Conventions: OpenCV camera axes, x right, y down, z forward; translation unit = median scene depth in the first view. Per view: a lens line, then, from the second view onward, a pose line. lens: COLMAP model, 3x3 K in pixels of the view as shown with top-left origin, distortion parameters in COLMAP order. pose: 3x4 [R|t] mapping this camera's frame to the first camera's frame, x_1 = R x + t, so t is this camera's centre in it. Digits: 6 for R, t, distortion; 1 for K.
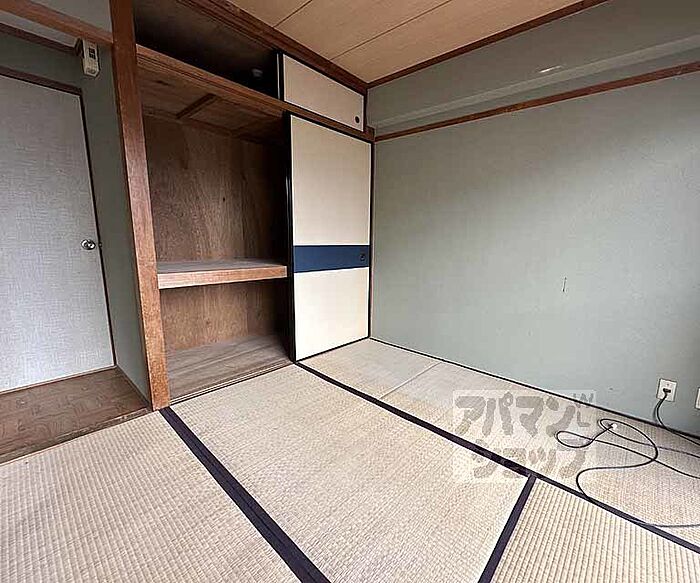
lens RADIAL K [[307.8, 0, 388.0], [0, 307.8, 290.2], [0, 0, 1]] dist [-0.004212, 0.000704]
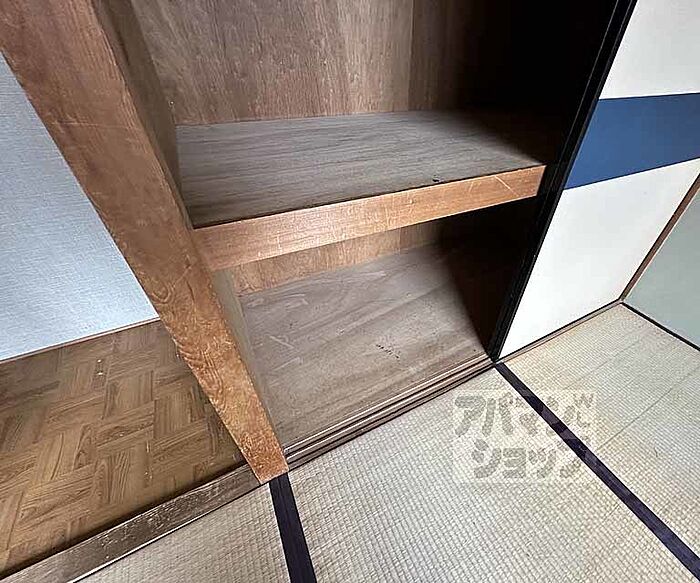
lens RADIAL K [[307.8, 0, 388.0], [0, 307.8, 290.2], [0, 0, 1]] dist [-0.004212, 0.000704]
pose [[0.926894, 0.232984, -0.294256, -0.363906], [-0.064724, 0.871482, 0.486138, -0.113971], [0.369701, -0.431553, 0.822850, 0.590389]]
